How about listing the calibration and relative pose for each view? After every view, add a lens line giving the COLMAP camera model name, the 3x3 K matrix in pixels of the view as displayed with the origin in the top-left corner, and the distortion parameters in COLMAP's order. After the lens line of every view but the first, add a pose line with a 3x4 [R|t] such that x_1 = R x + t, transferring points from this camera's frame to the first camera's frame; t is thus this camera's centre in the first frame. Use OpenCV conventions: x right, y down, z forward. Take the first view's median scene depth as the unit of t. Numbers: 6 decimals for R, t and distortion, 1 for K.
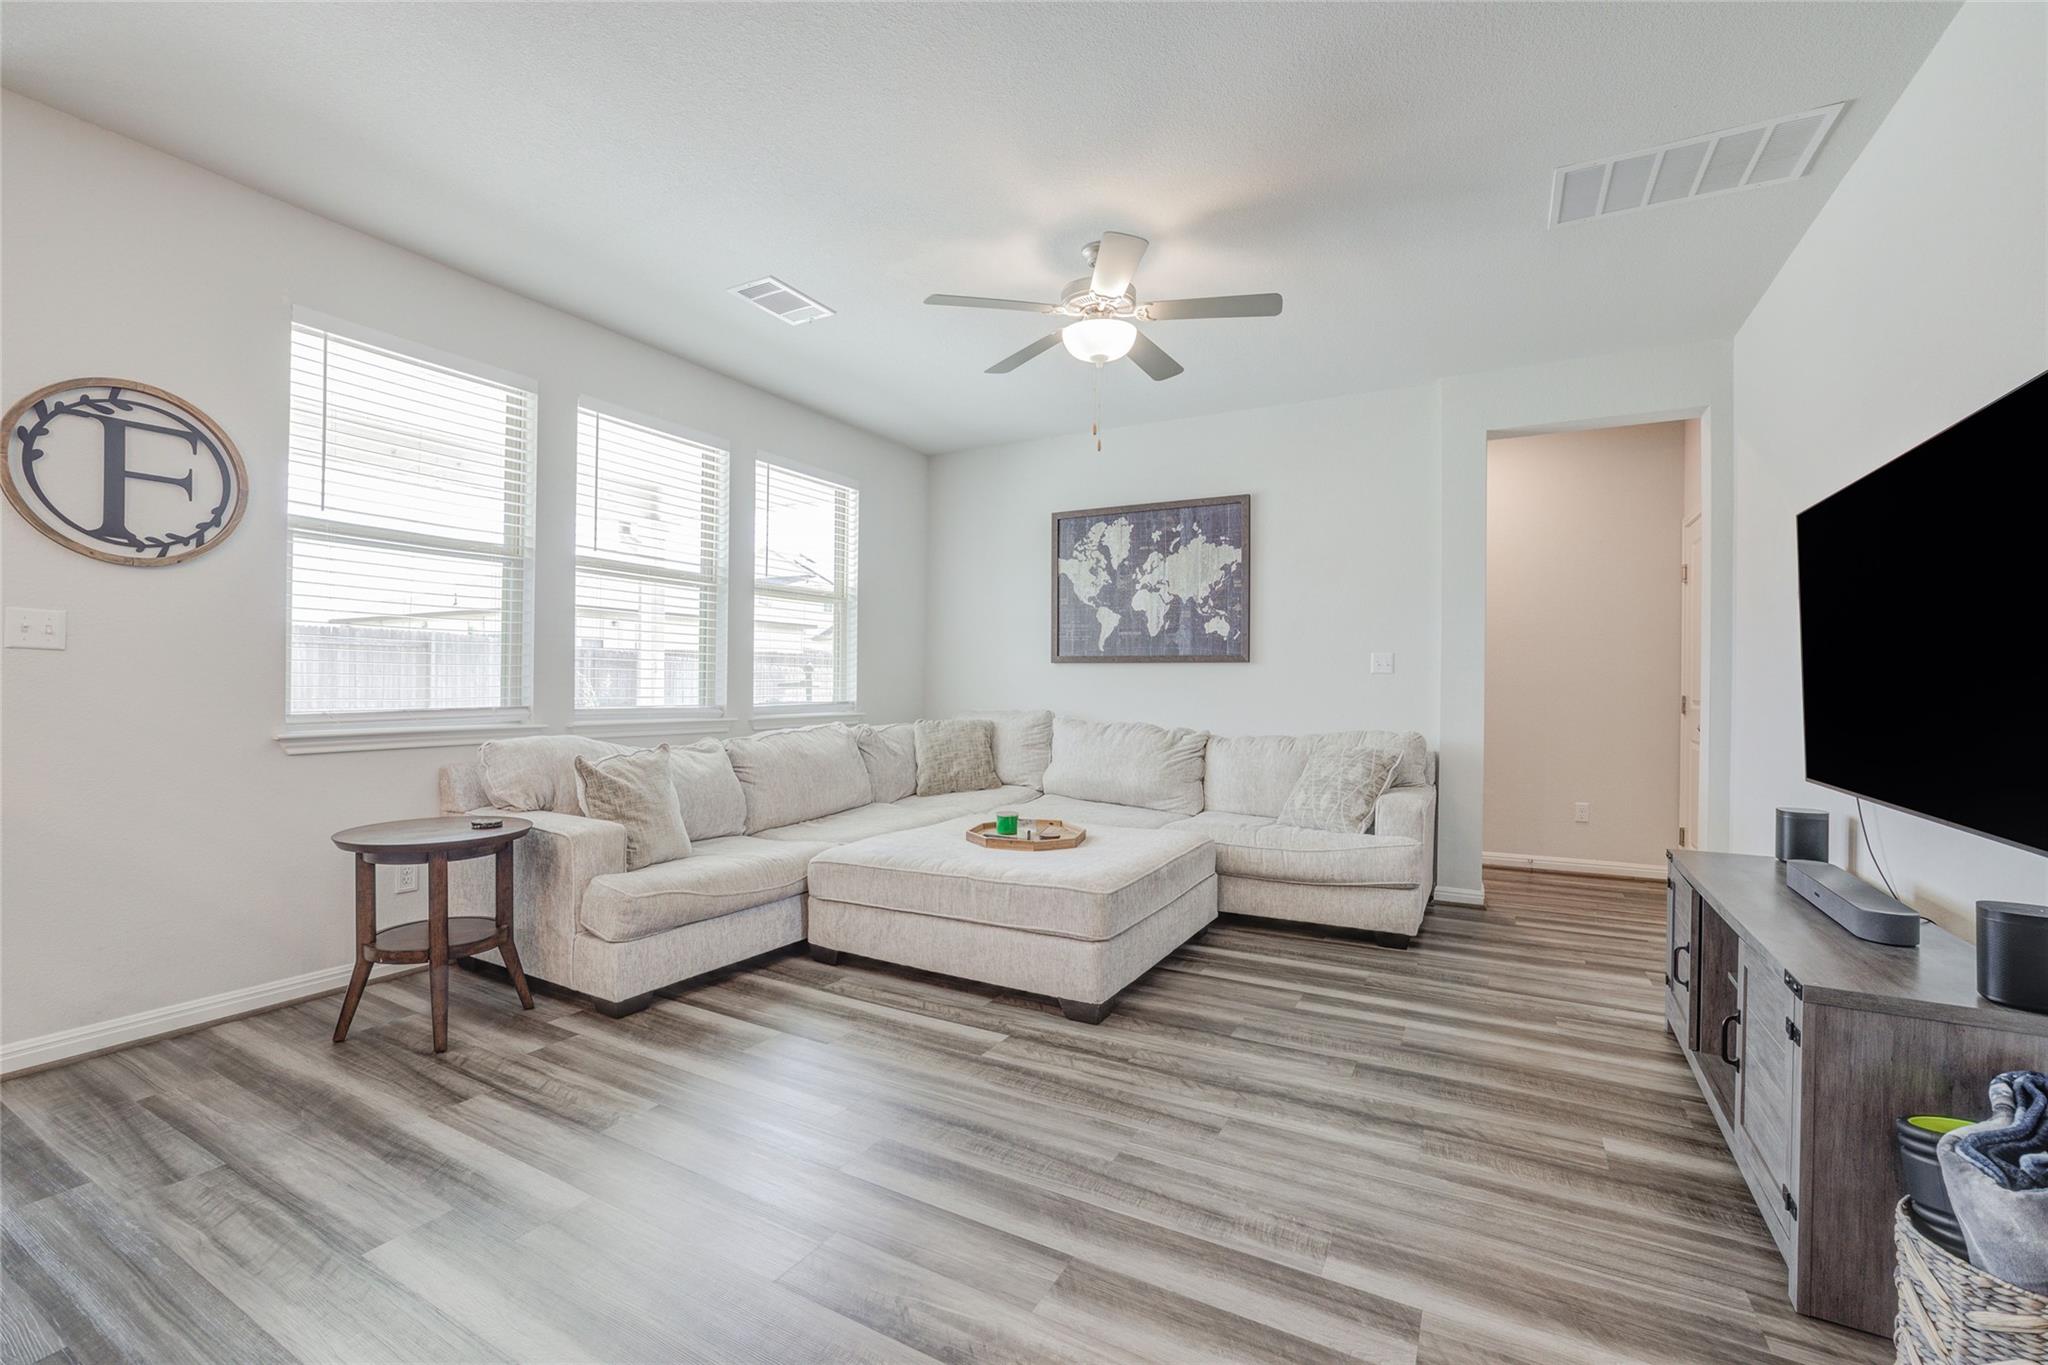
lens RADIAL K [[872.7, 0, 1015.8], [0, 872.7, 683.2], [0, 0, 1]] dist [-0.046592, 0.017377]
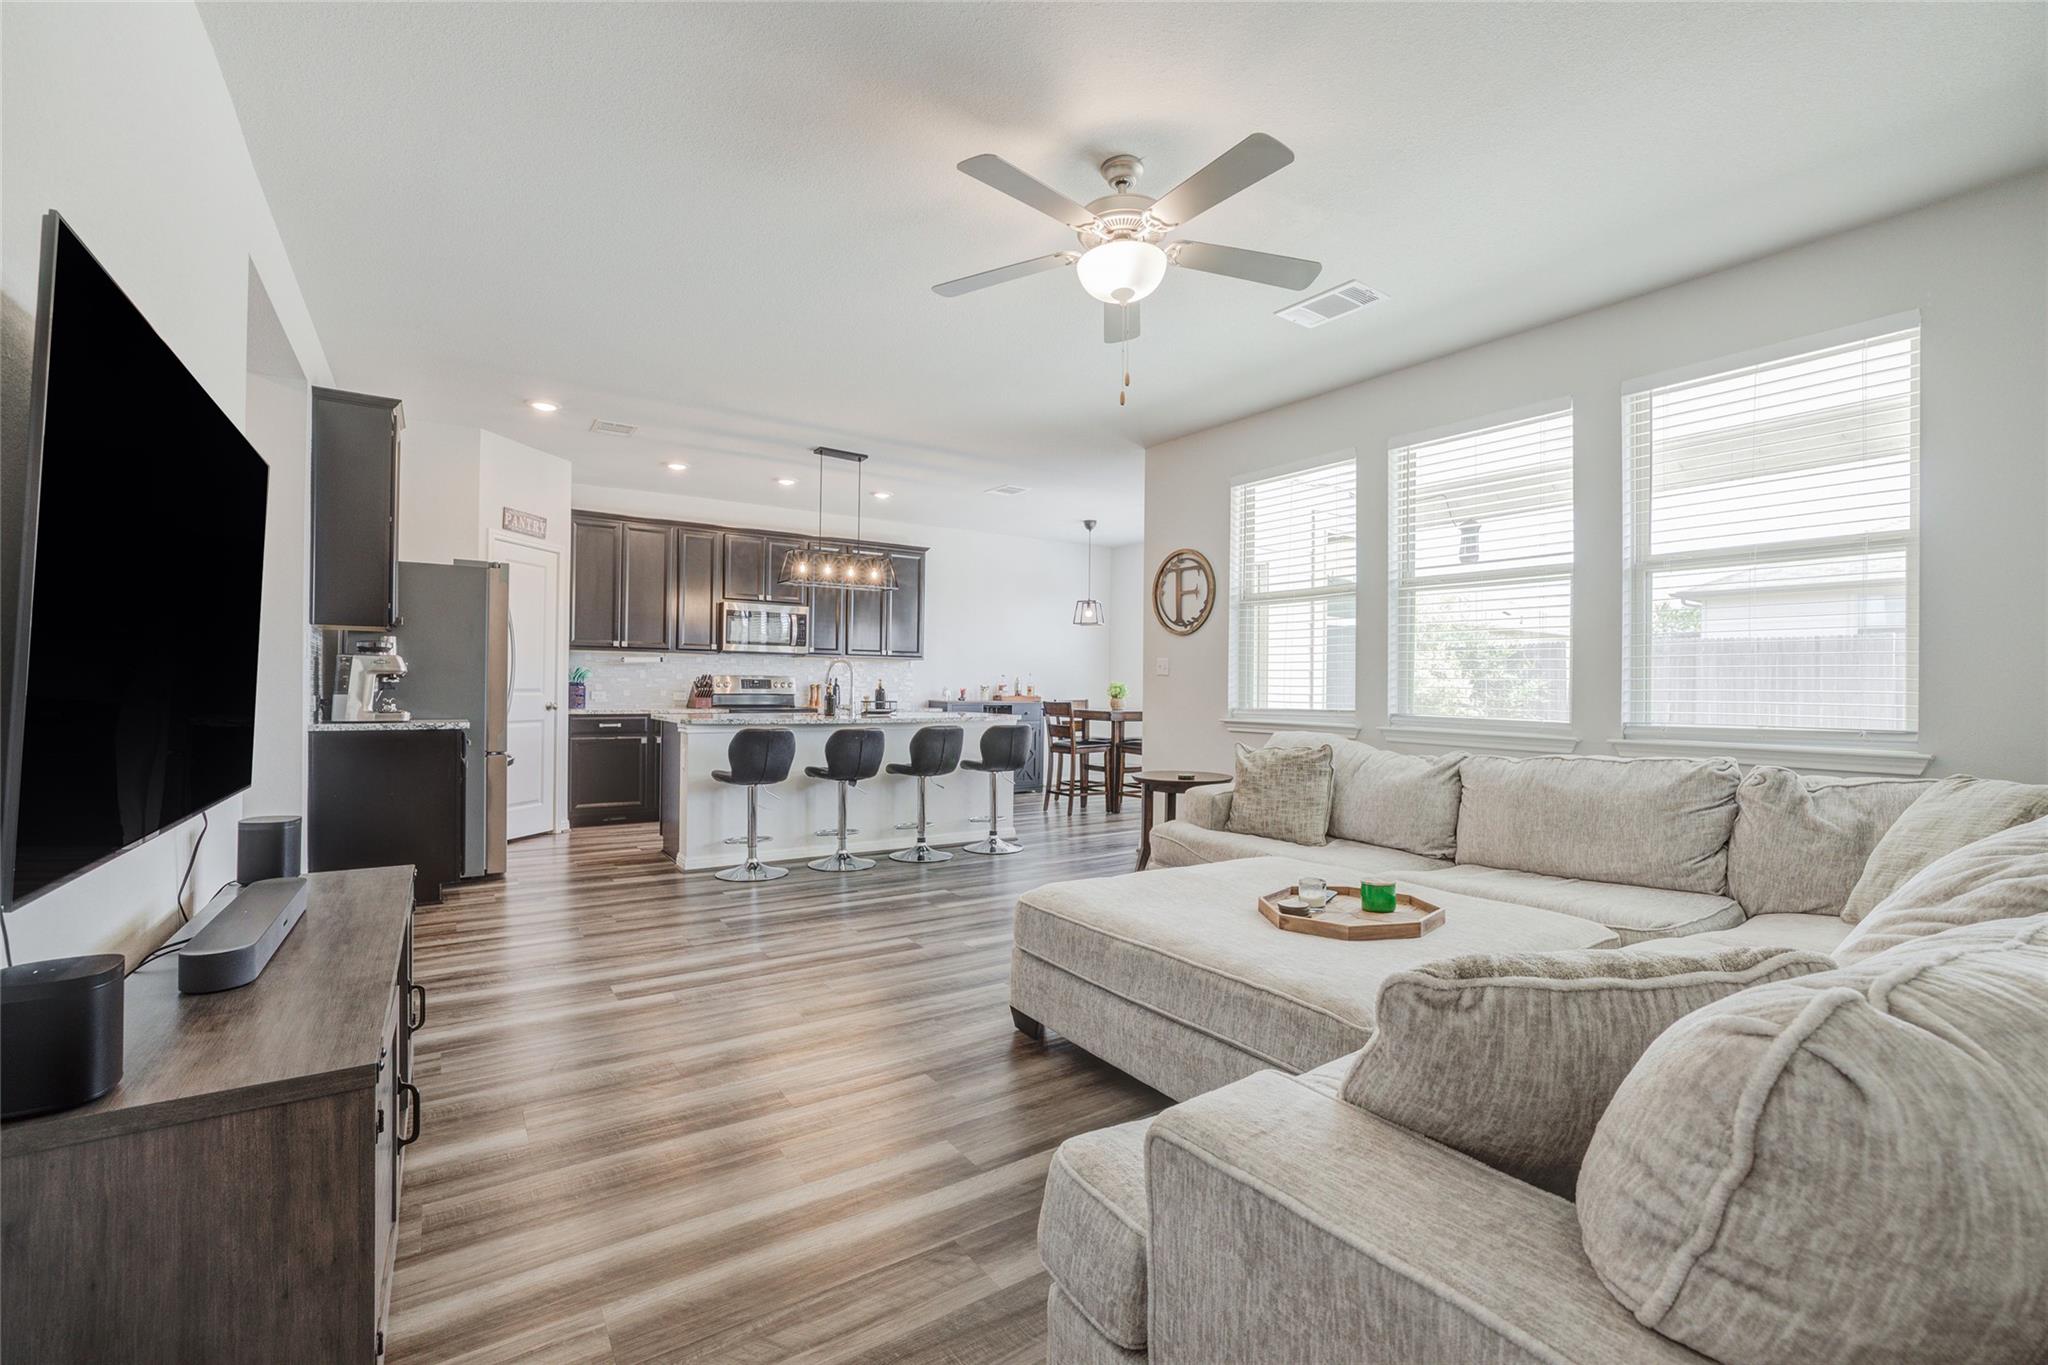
lens RADIAL K [[872.7, 0, 1015.8], [0, 872.7, 683.2], [0, 0, 1]] dist [-0.046592, 0.017377]
pose [[-0.450594, -0.016296, -0.892580, 0.549998], [-0.014266, 0.999837, -0.011052, 0.005930], [0.892615, 0.007754, -0.450753, 0.806495]]
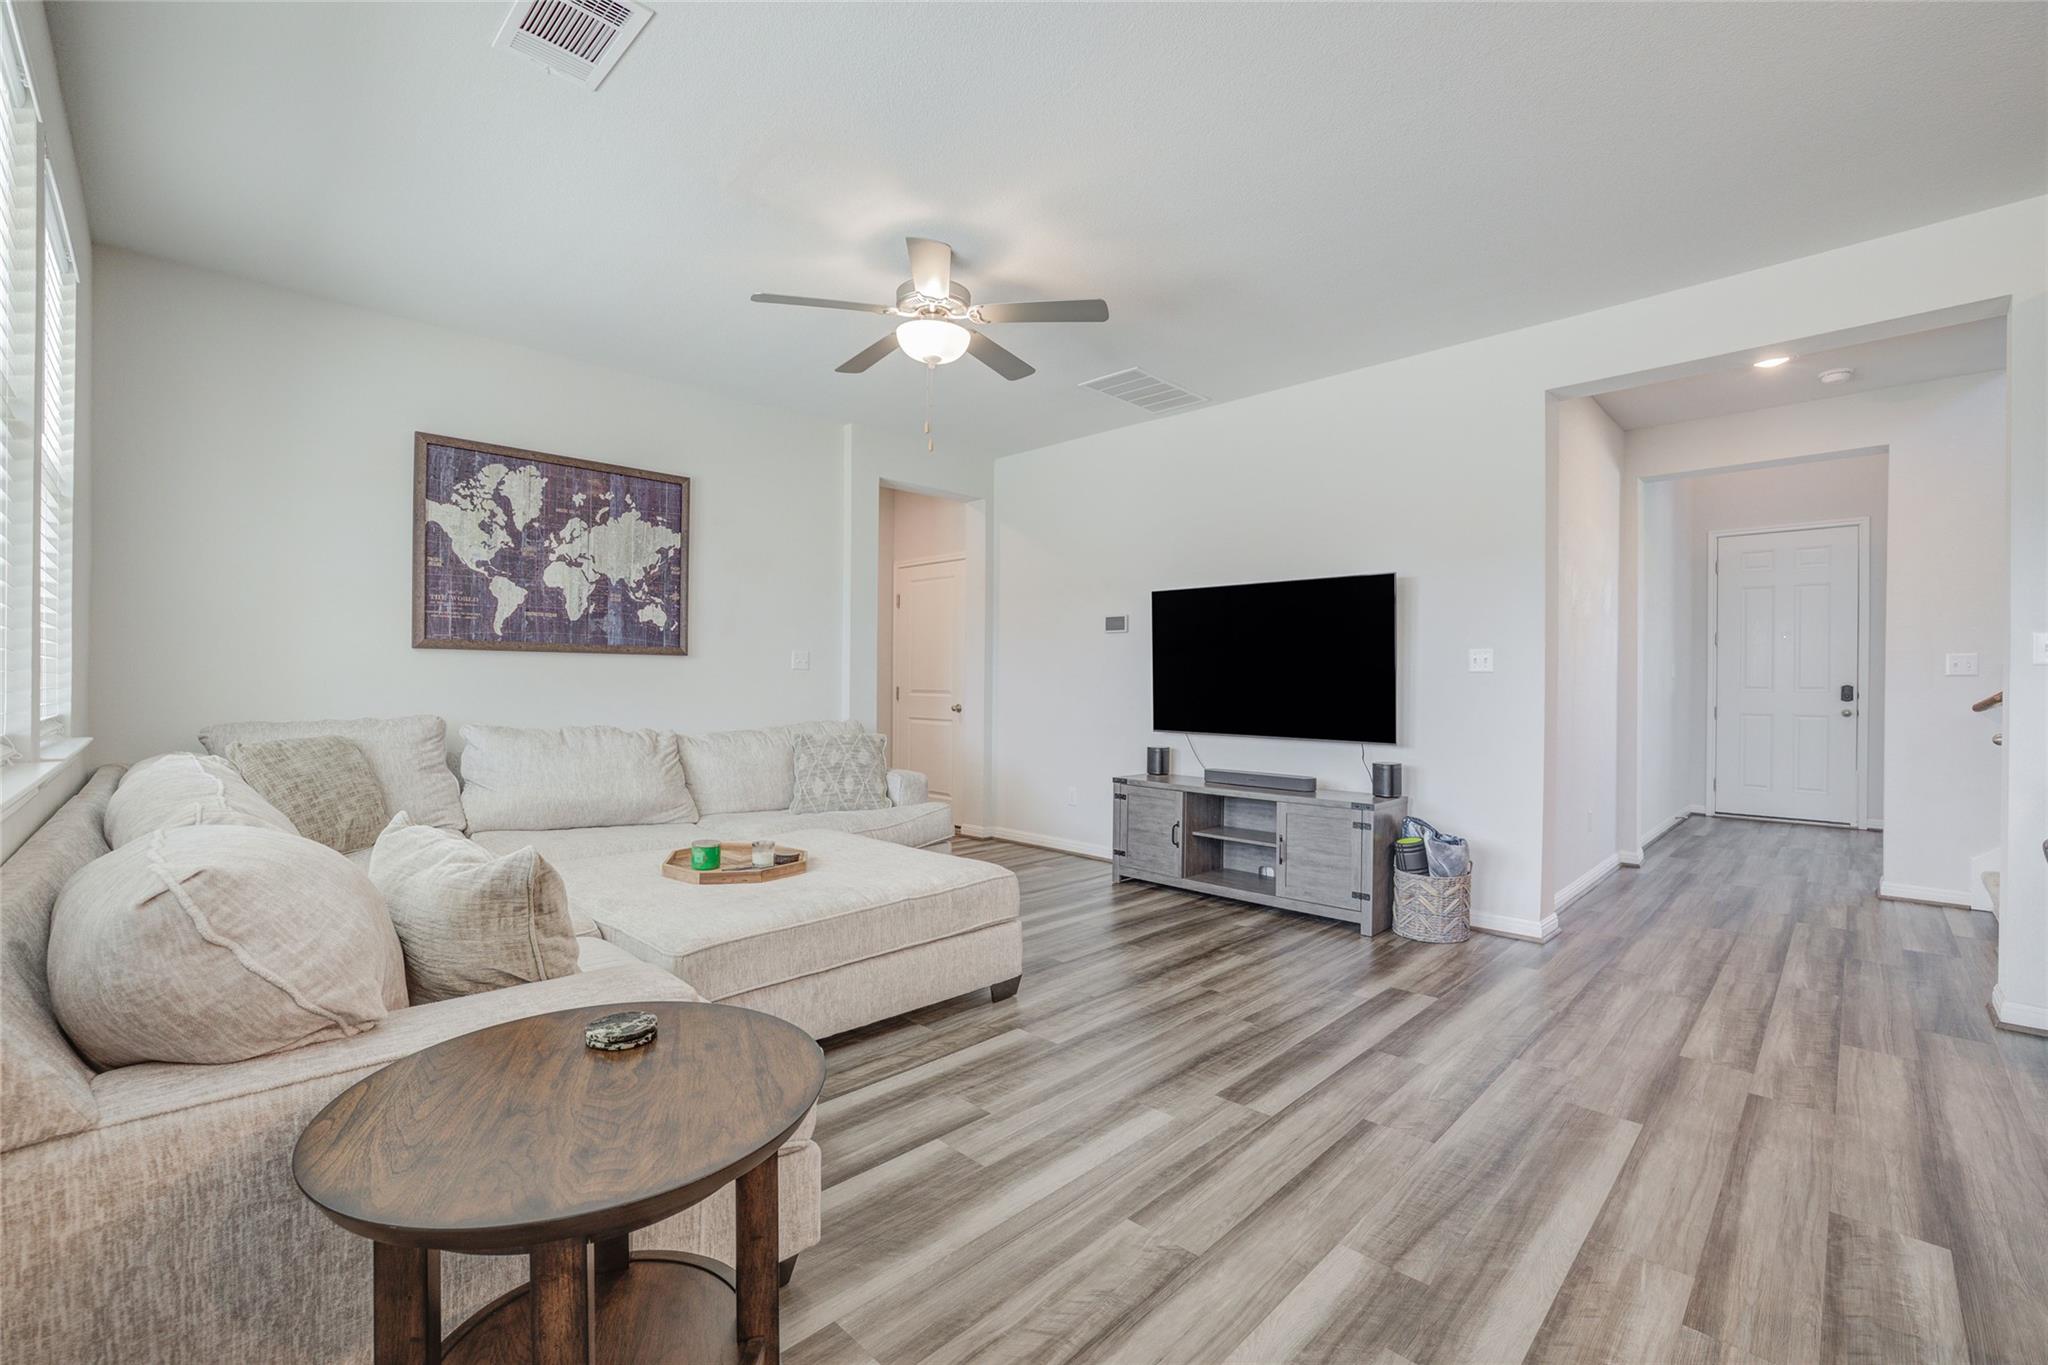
lens RADIAL K [[872.7, 0, 1015.8], [0, 872.7, 683.2], [0, 0, 1]] dist [-0.046592, 0.017377]
pose [[0.271698, -0.007341, 0.962355, -0.536427], [-0.006908, 0.999930, 0.009578, -0.005644], [-0.962358, -0.009250, 0.271628, 0.394582]]
